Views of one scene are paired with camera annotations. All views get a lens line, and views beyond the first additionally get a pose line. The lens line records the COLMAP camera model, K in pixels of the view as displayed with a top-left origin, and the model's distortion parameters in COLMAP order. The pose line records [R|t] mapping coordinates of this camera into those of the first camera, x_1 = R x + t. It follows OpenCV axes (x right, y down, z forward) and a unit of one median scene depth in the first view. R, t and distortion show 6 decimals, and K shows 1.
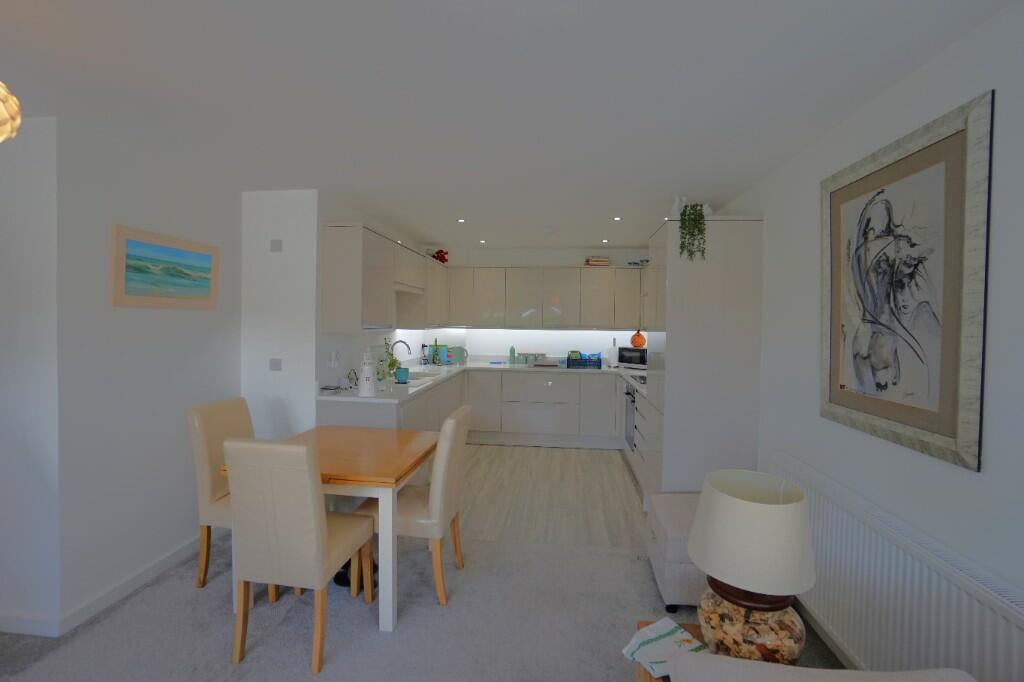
lens RADIAL K [[455.3, 0, 508.4], [0, 455.3, 329.8], [0, 0, 1]] dist [-0.064555, 0.022844]
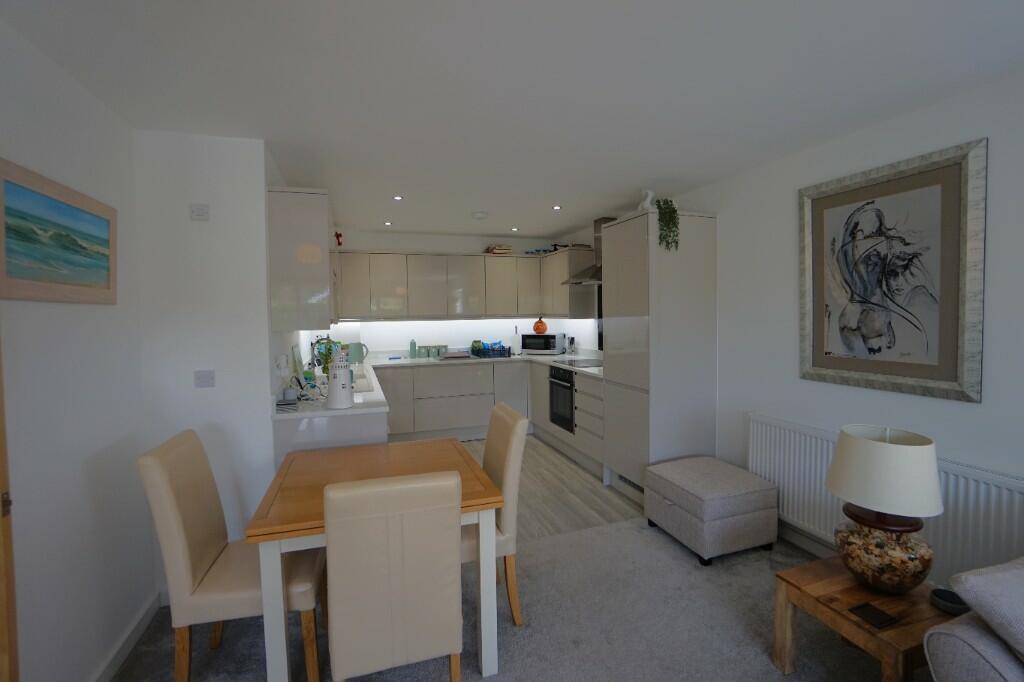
lens RADIAL K [[455.3, 0, 508.4], [0, 455.3, 329.8], [0, 0, 1]] dist [-0.064555, 0.022844]
pose [[0.902232, -0.042419, 0.429160, -0.653082], [0.033598, 0.999040, 0.028114, -0.007003], [-0.429940, -0.010946, 0.902791, 0.255433]]
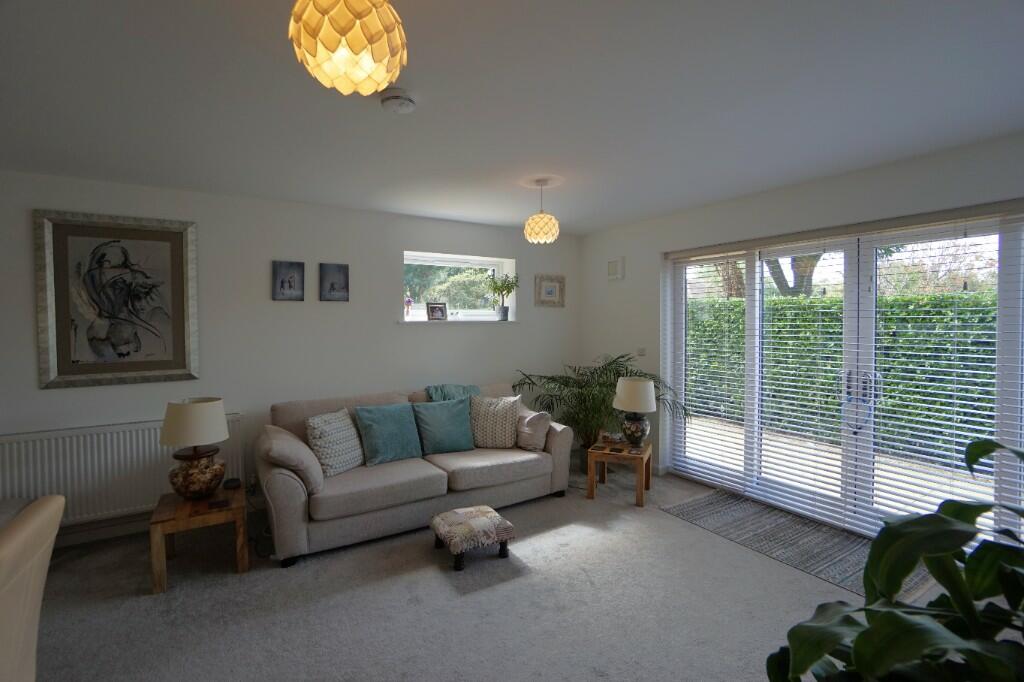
lens RADIAL K [[455.3, 0, 508.4], [0, 455.3, 329.8], [0, 0, 1]] dist [-0.064555, 0.022844]
pose [[-0.626380, -0.020668, 0.779244, -1.328388], [0.013387, 0.999216, 0.037263, -0.012199], [-0.779403, 0.033773, -0.625612, 0.822718]]
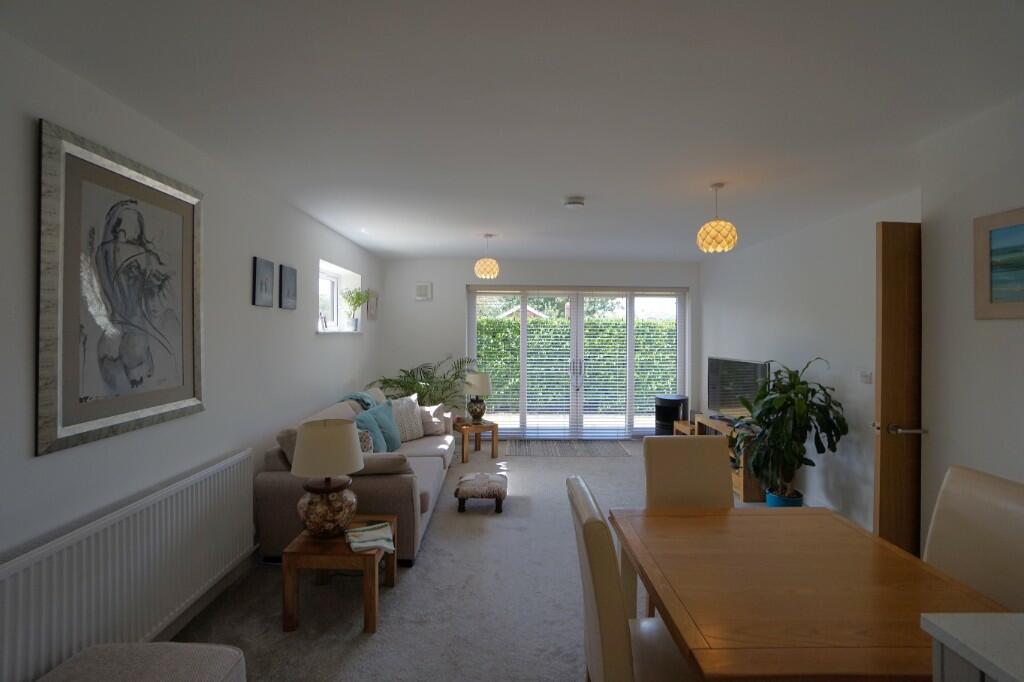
lens RADIAL K [[455.3, 0, 508.4], [0, 455.3, 329.8], [0, 0, 1]] dist [-0.064555, 0.022844]
pose [[-0.990667, -0.018496, -0.135045, 0.076897], [-0.020517, 0.999697, 0.013591, -0.032510], [0.134753, 0.016235, -0.990746, 2.021625]]
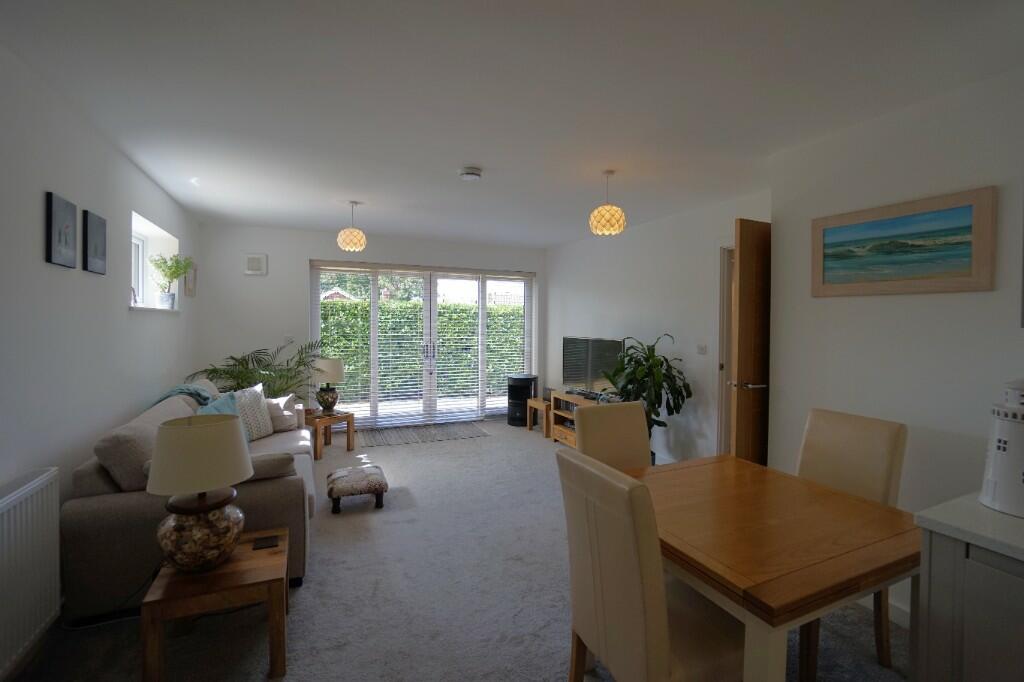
lens RADIAL K [[455.3, 0, 509.0], [0, 455.3, 326.7], [0, 0, 1]] dist [-0.065331, 0.022514]
pose [[-0.854062, -0.012461, -0.520023, 0.331909], [-0.028890, 0.999306, 0.023501, 0.016770], [0.519369, 0.035095, -0.853829, 1.845157]]
